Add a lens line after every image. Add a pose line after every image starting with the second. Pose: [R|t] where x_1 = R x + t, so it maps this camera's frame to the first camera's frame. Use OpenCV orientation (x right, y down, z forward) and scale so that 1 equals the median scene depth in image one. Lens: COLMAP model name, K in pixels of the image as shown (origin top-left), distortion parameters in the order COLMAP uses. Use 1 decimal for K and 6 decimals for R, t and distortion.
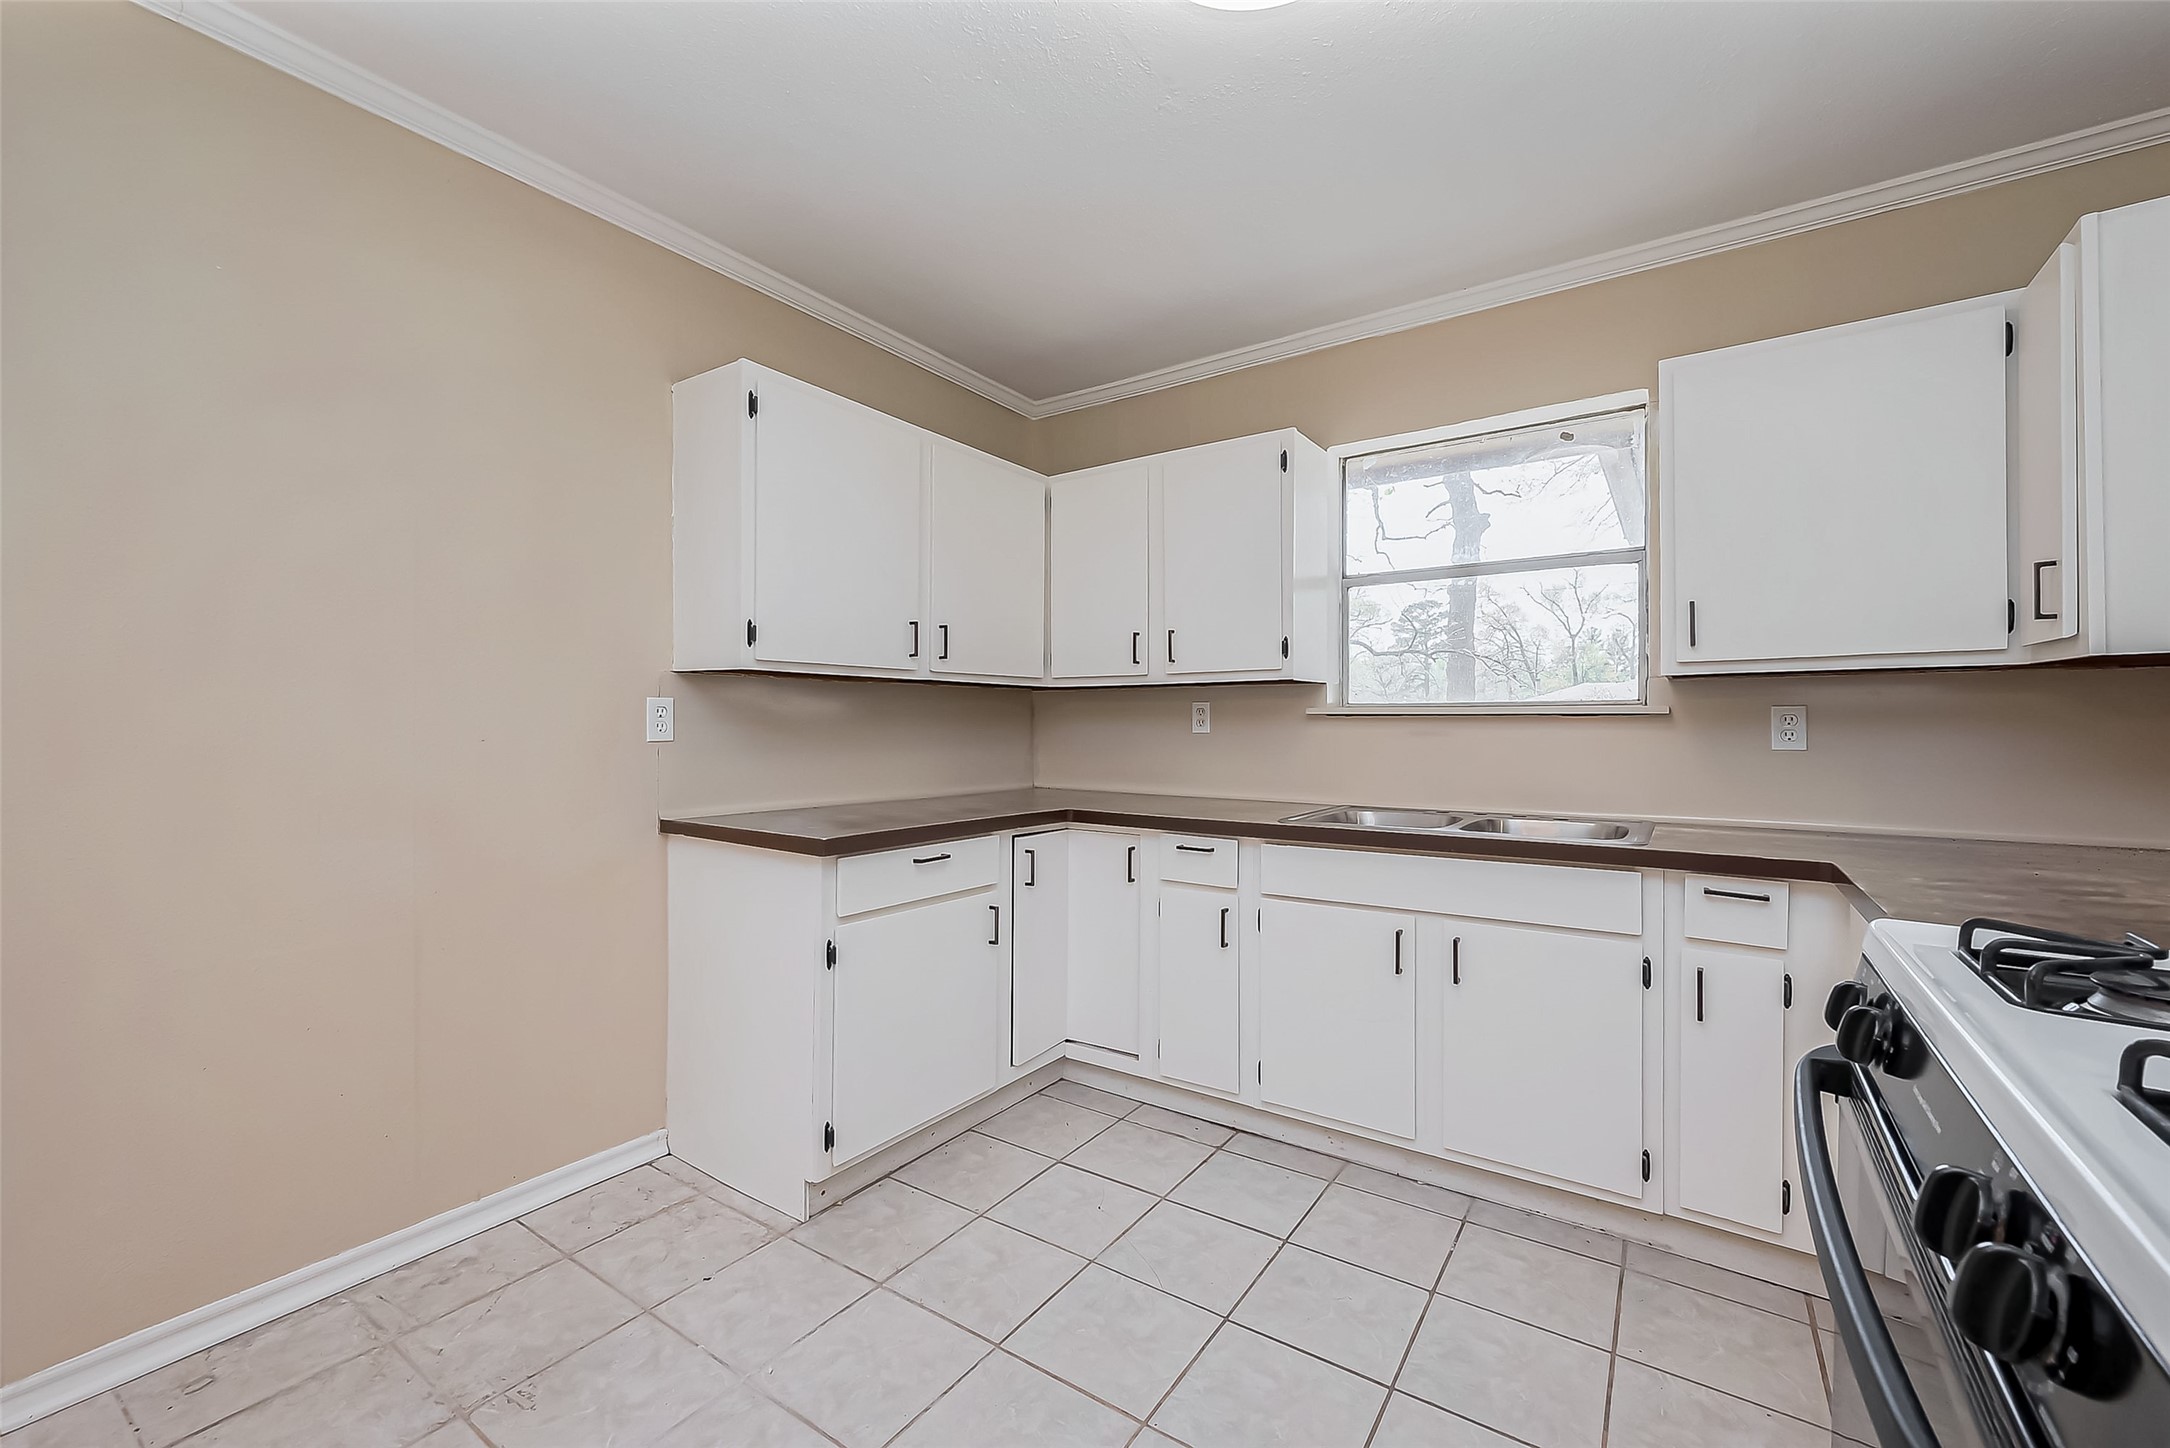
lens RADIAL K [[873.3, 0, 1088.5], [0, 873.3, 719.4], [0, 0, 1]] dist [0.002145, -0.000069]
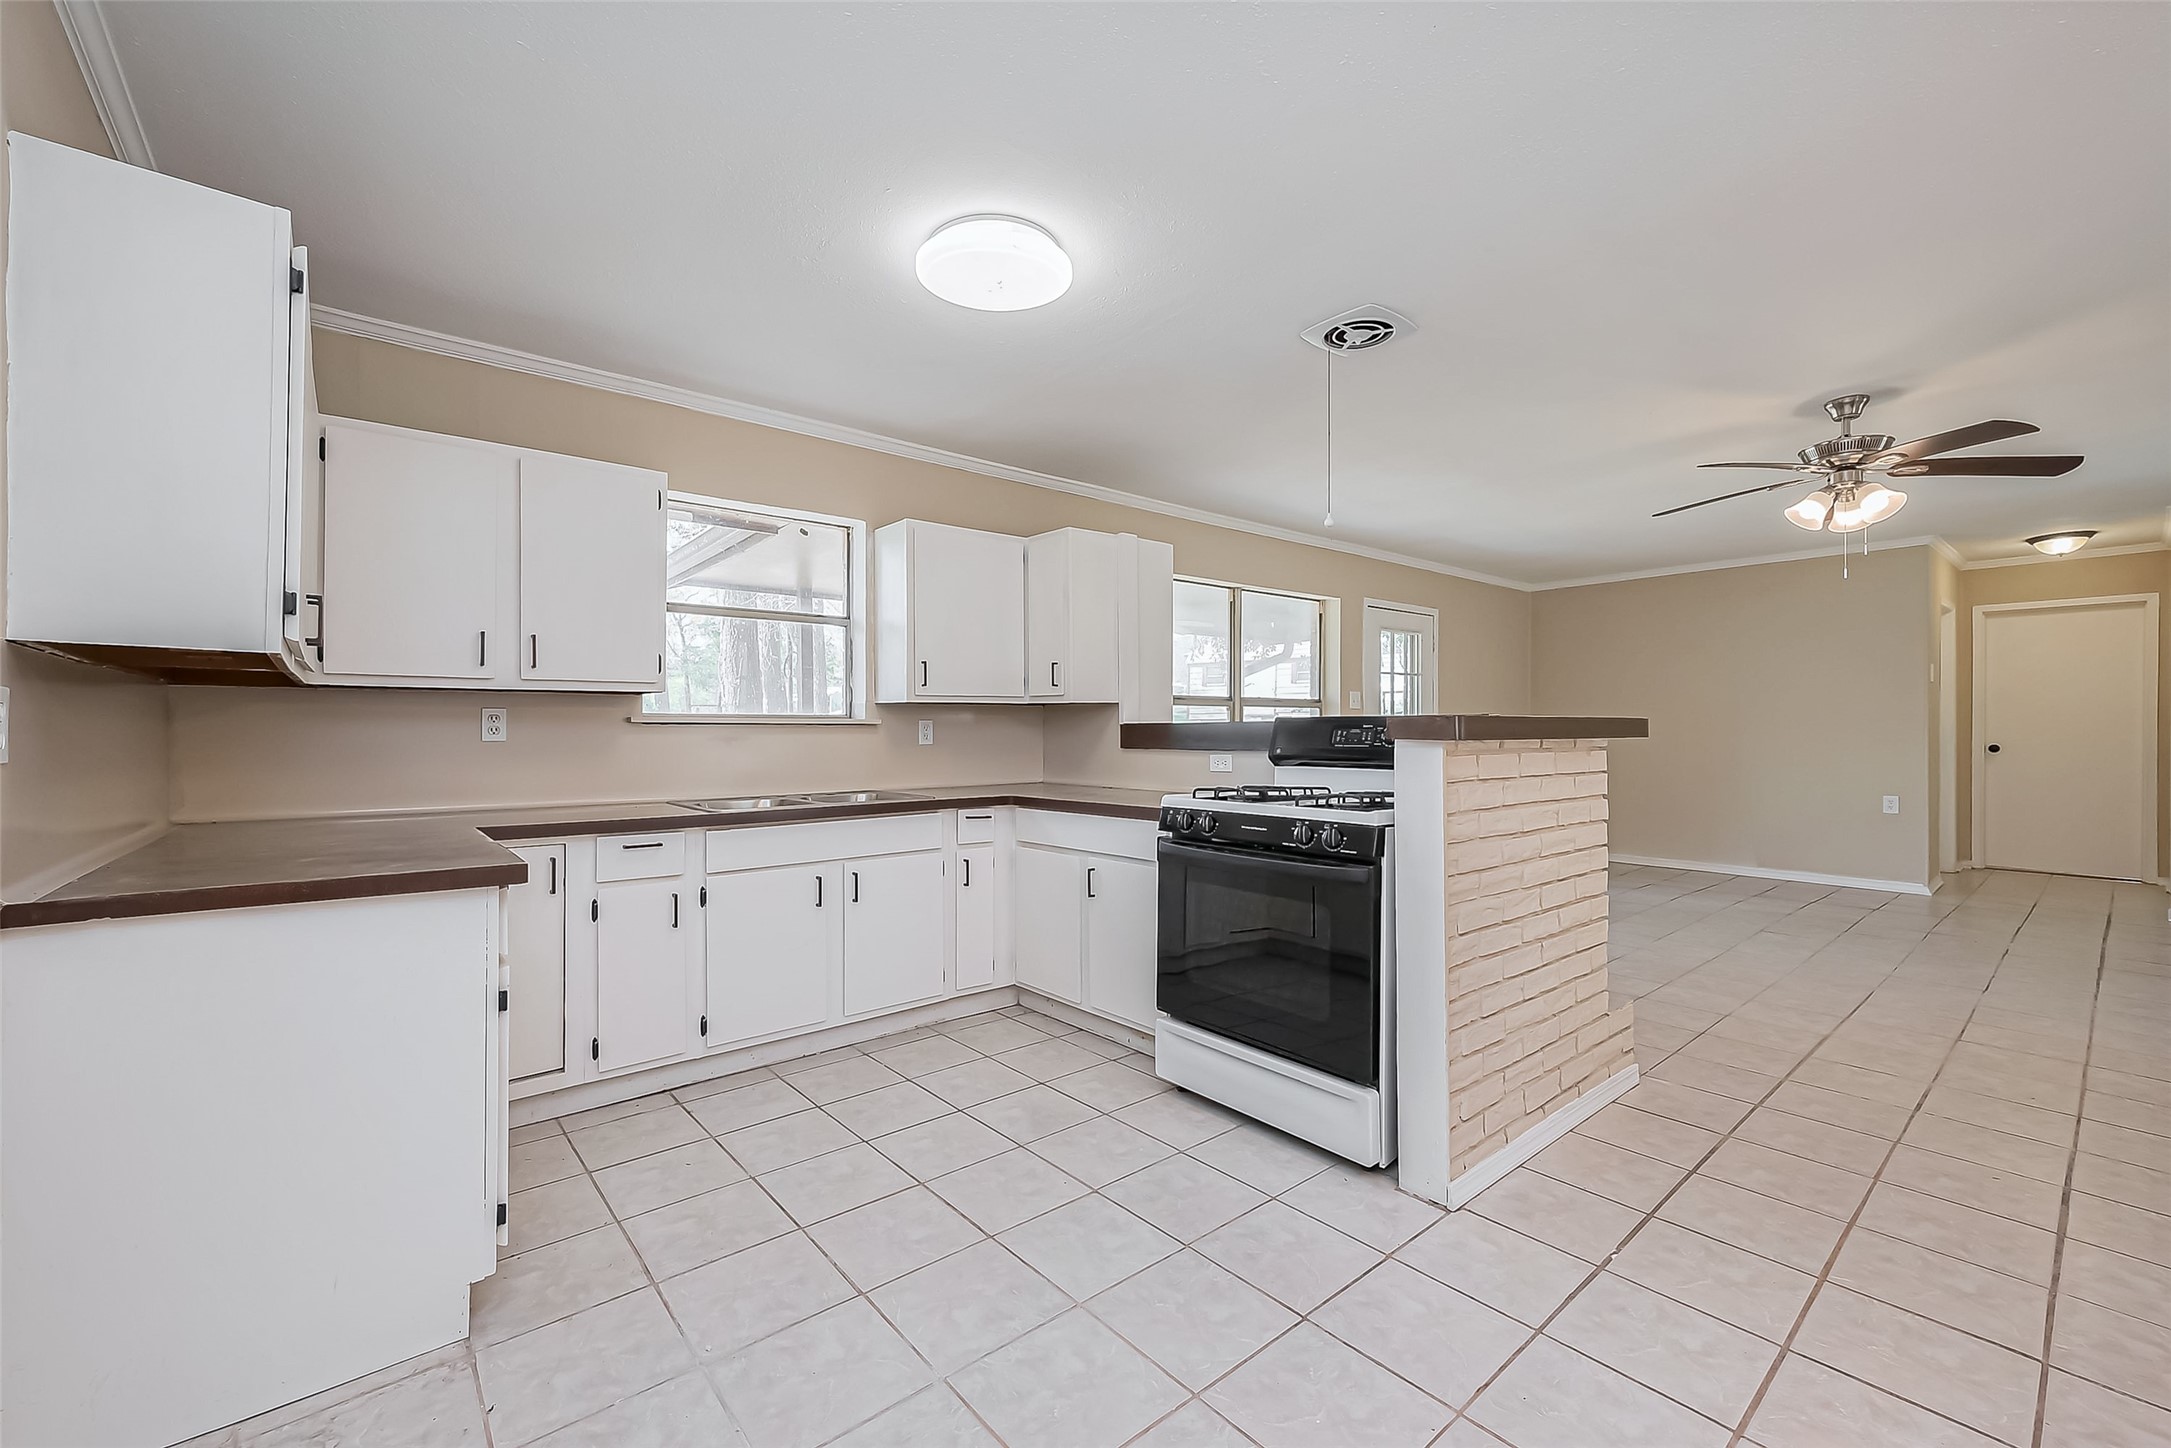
lens RADIAL K [[873.7, 0, 1082.4], [0, 873.7, 727.0], [0, 0, 1]] dist [0.002145, -0.000069]
pose [[0.274582, 0.002141, 0.961561, -0.872951], [-0.003310, 0.999994, -0.001282, -0.000043], [-0.961558, -0.002831, 0.274587, 0.197860]]
